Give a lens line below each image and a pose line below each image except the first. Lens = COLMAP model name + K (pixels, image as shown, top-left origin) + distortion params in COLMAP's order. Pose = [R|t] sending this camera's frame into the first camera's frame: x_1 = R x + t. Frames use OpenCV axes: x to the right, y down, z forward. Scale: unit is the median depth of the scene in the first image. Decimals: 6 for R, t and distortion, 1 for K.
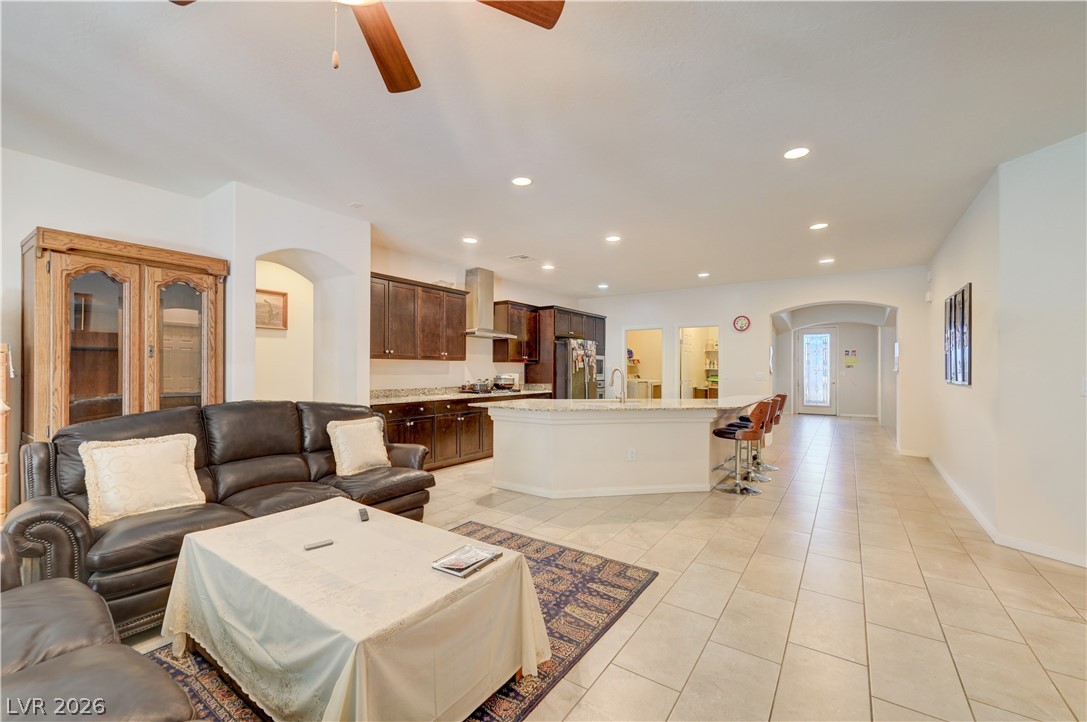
lens RADIAL K [[443.6, 0, 544.3], [0, 443.6, 367.5], [0, 0, 1]] dist [-0.000580, -0.000020]
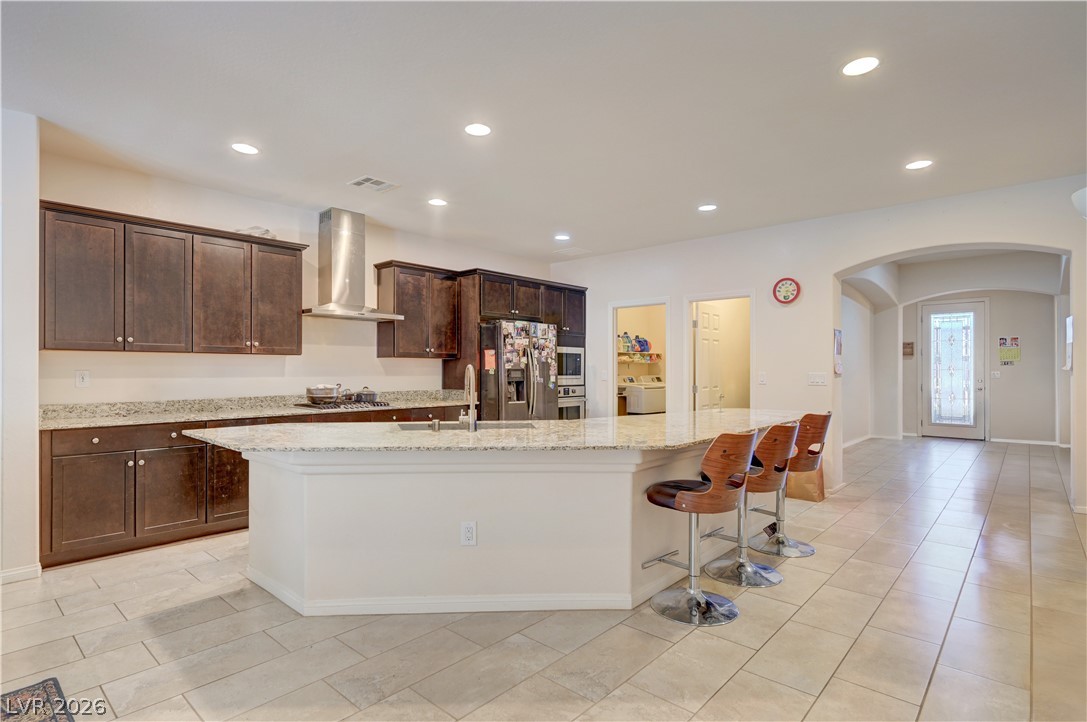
lens RADIAL K [[548.7, 0, 544.4], [0, 548.7, 370.5], [0, 0, 1]] dist [0.004695, 0.001059]
pose [[0.992152, -0.002136, -0.125020, 0.221556], [0.002884, 0.999979, 0.005797, 0.002898], [0.125005, -0.006112, 0.992137, 0.233597]]
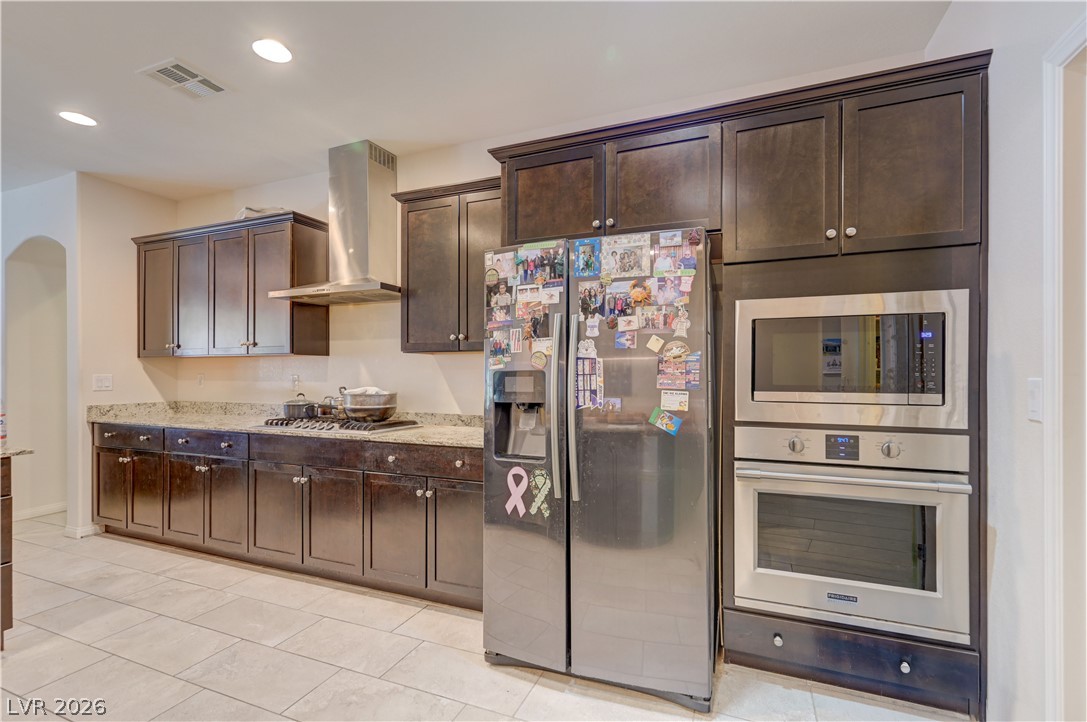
lens RADIAL K [[496.0, 0, 544.1], [0, 496.0, 369.4], [0, 0, 1]] dist [0.000844, 0.000057]
pose [[0.213218, -0.007762, -0.976974, 0.353877], [0.005553, 0.999962, -0.006732, 0.006285], [0.976989, -0.003990, 0.213253, 0.987568]]
